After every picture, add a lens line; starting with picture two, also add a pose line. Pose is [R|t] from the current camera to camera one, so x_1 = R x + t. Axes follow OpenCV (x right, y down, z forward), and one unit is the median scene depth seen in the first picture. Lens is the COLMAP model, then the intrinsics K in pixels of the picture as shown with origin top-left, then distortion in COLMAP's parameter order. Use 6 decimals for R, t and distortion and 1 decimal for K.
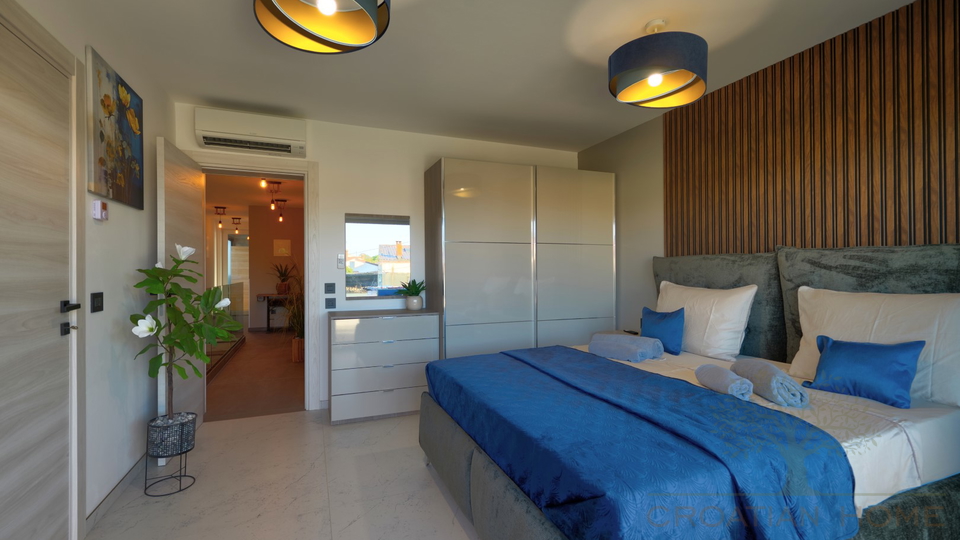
lens RADIAL K [[437.9, 0, 480.0], [0, 437.9, 270.0], [0, 0, 1]] dist [-0.000549, -0.000106]
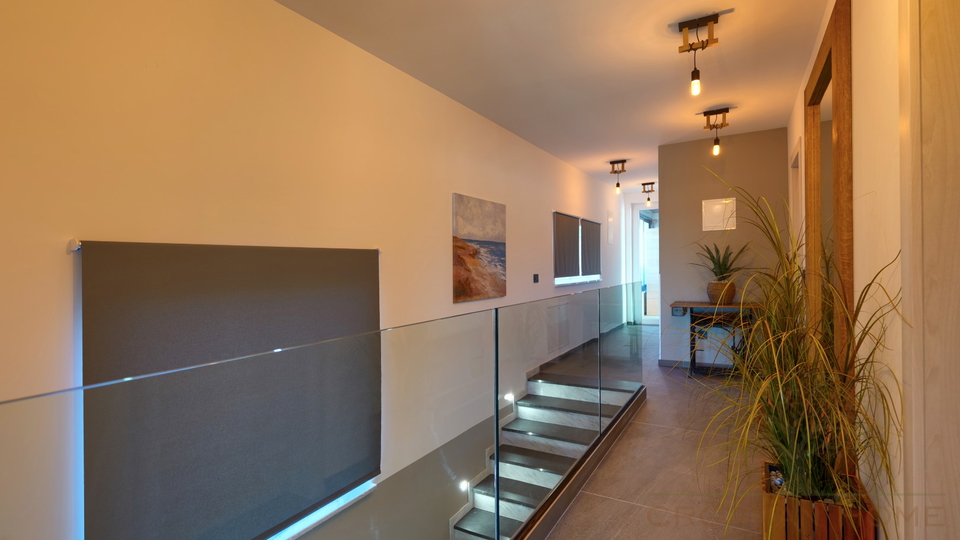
lens RADIAL K [[437.9, 0, 480.0], [0, 437.9, 270.0], [0, 0, 1]] dist [-0.000549, -0.000106]
pose [[0.608531, 0.002360, -0.793526, -0.214390], [0.015977, 0.999756, 0.015226, 0.003314], [0.793369, -0.021943, 0.608345, 0.463738]]
